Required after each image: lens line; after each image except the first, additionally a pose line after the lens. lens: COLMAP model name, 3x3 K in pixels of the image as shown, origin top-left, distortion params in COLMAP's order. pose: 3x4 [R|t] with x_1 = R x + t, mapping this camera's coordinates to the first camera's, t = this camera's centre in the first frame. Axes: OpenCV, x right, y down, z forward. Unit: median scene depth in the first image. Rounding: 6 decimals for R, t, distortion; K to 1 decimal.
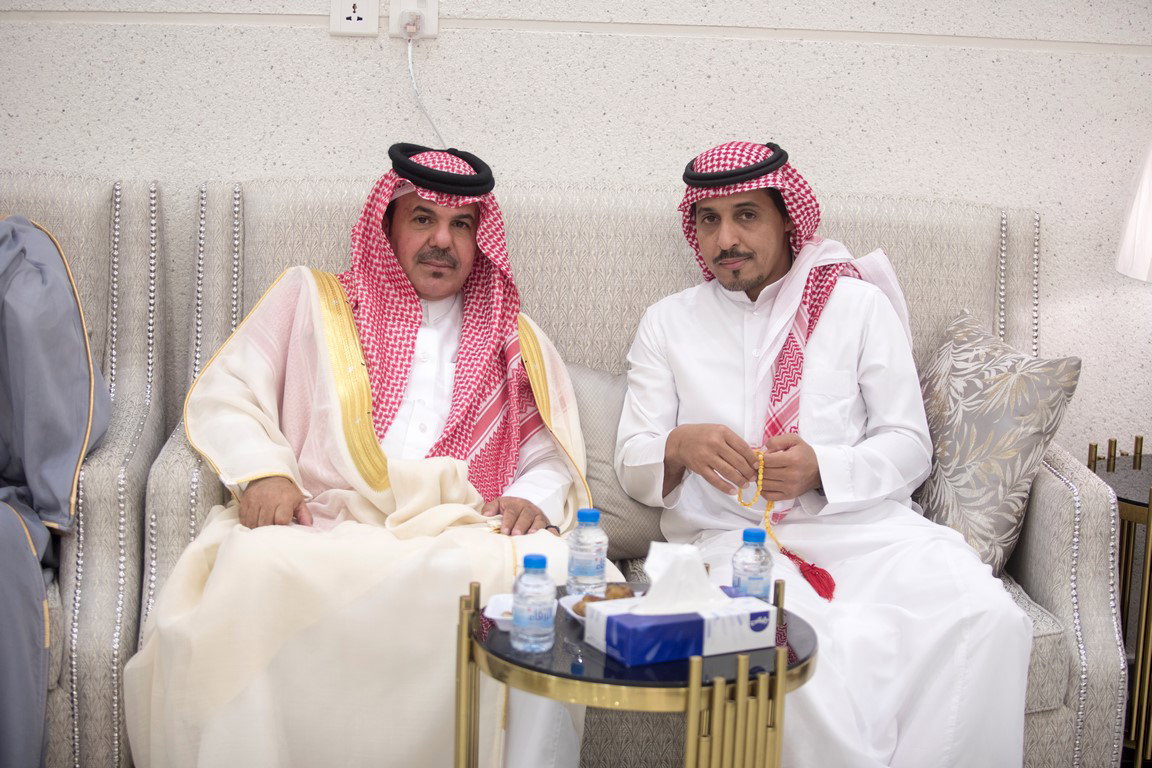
lens RADIAL K [[2347.2, 0, 573.3], [0, 2347.2, 380.6], [0, 0, 1]] dist [-0.278601, 0.000000]
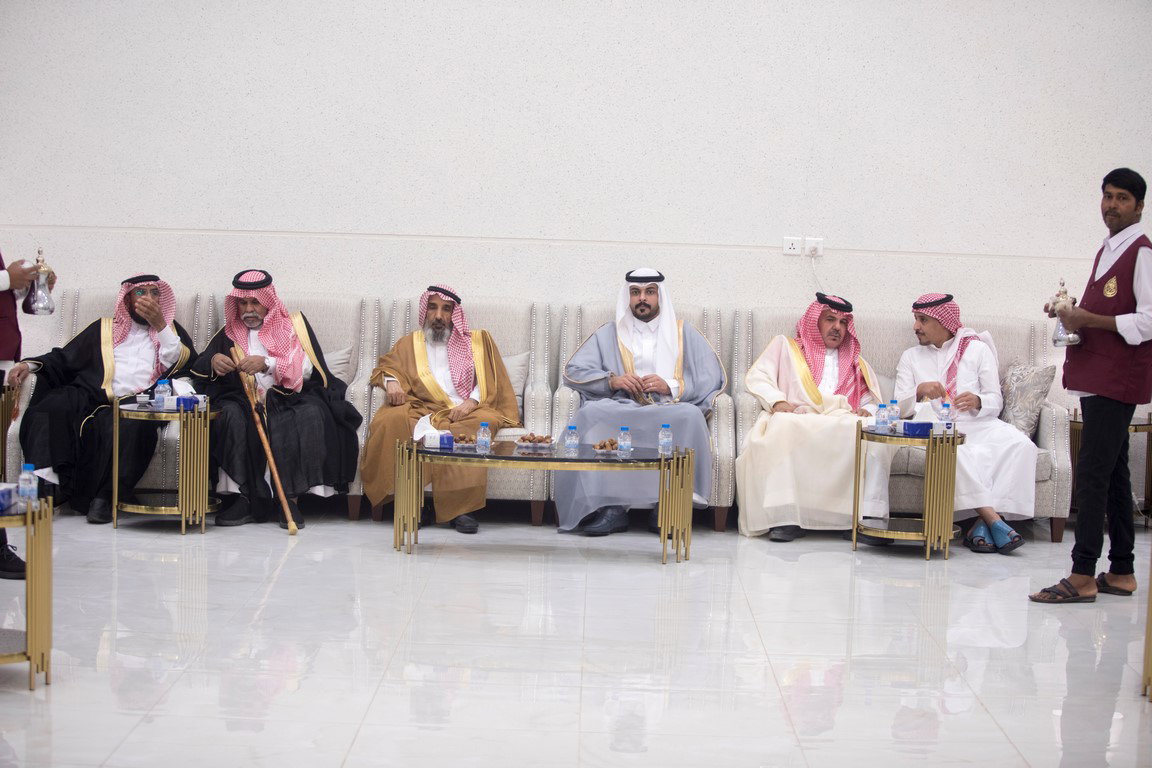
lens RADIAL K [[2347.2, 0, 578.0], [0, 2347.2, 382.7], [0, 0, 1]] dist [-0.278601, 0.000000]
pose [[0.998625, 0.006294, -0.052037, -0.220524], [-0.011919, 0.994024, -0.108505, 0.326553], [0.051043, 0.108976, 0.992733, -1.861889]]
